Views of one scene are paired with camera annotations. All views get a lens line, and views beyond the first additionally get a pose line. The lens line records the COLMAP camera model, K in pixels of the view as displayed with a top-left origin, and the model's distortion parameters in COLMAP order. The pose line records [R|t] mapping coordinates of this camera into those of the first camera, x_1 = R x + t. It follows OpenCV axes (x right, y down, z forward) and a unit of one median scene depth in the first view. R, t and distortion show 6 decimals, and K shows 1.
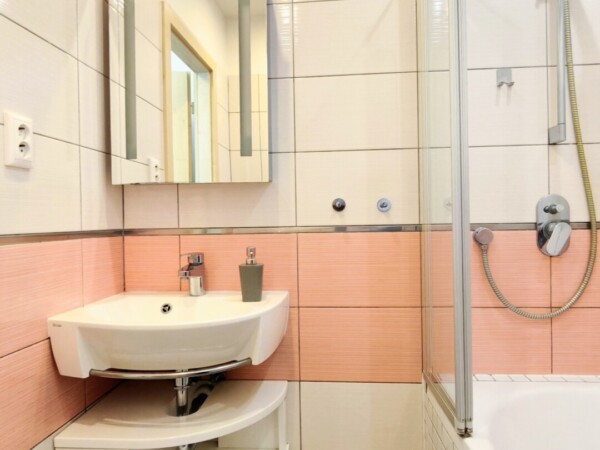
lens RADIAL K [[464.5, 0, 300.0], [0, 464.5, 225.0], [0, 0, 1]] dist [0.000705, -0.011616]
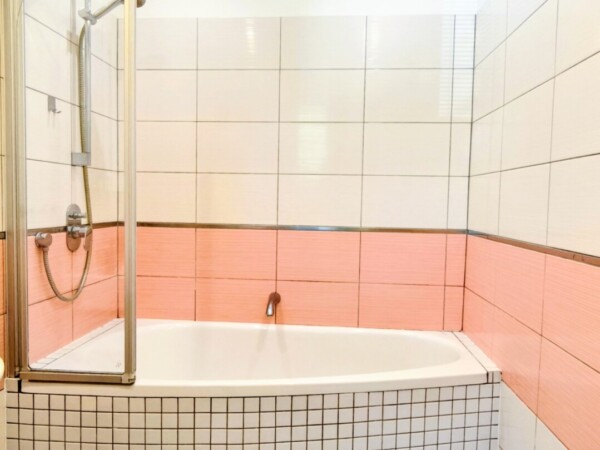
lens RADIAL K [[464.5, 0, 300.0], [0, 464.5, 225.0], [0, 0, 1]] dist [0.000705, -0.011616]
pose [[-0.012792, -0.039186, 0.999150, -0.761261], [-0.003399, 0.999228, 0.039146, -0.059422], [-0.999912, -0.002895, -0.012915, 0.380639]]
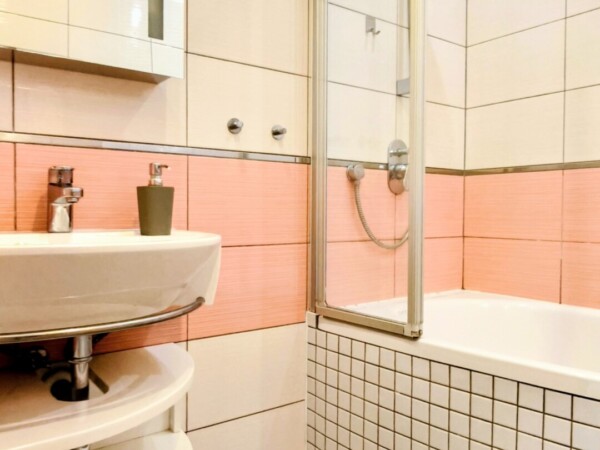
lens RADIAL K [[512.9, 0, 300.0], [0, 512.9, 225.0], [0, 0, 1]] dist [0.018997, -0.004549]
pose [[0.746130, 0.002345, 0.665797, -0.469600], [-0.006226, 0.999975, 0.003455, 0.139405], [-0.665772, -0.006723, 0.746125, 0.219665]]
